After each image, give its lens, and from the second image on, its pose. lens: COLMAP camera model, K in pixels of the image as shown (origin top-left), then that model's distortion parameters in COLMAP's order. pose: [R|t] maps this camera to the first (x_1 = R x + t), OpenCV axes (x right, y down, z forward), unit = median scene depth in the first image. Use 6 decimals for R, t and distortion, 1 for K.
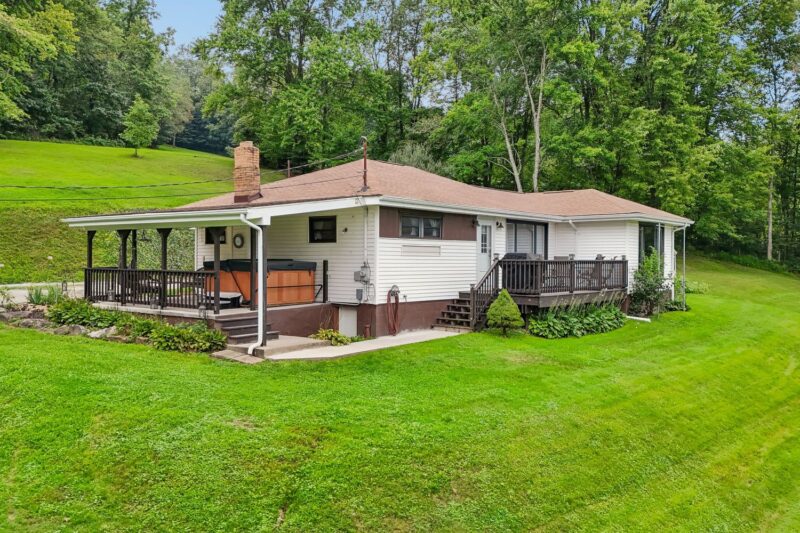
lens RADIAL K [[703.4, 0, 400.4], [0, 703.4, 264.8], [0, 0, 1]] dist [0.131134, -0.171420]
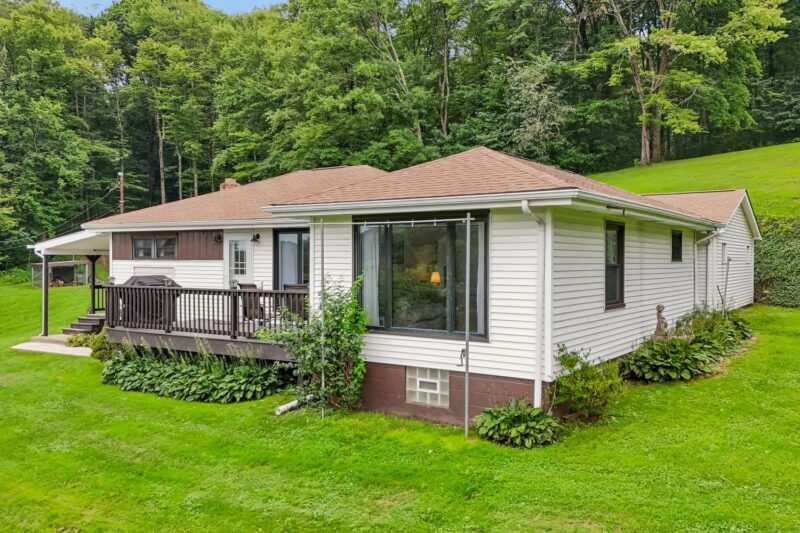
lens RADIAL K [[703.4, 0, 400.4], [0, 703.4, 264.8], [0, 0, 1]] dist [0.131134, -0.171420]
pose [[0.090751, 0.000486, -0.995874, 0.938977], [-0.012624, 0.999920, -0.000663, -0.029980], [0.995794, 0.012633, 0.090749, 1.116549]]
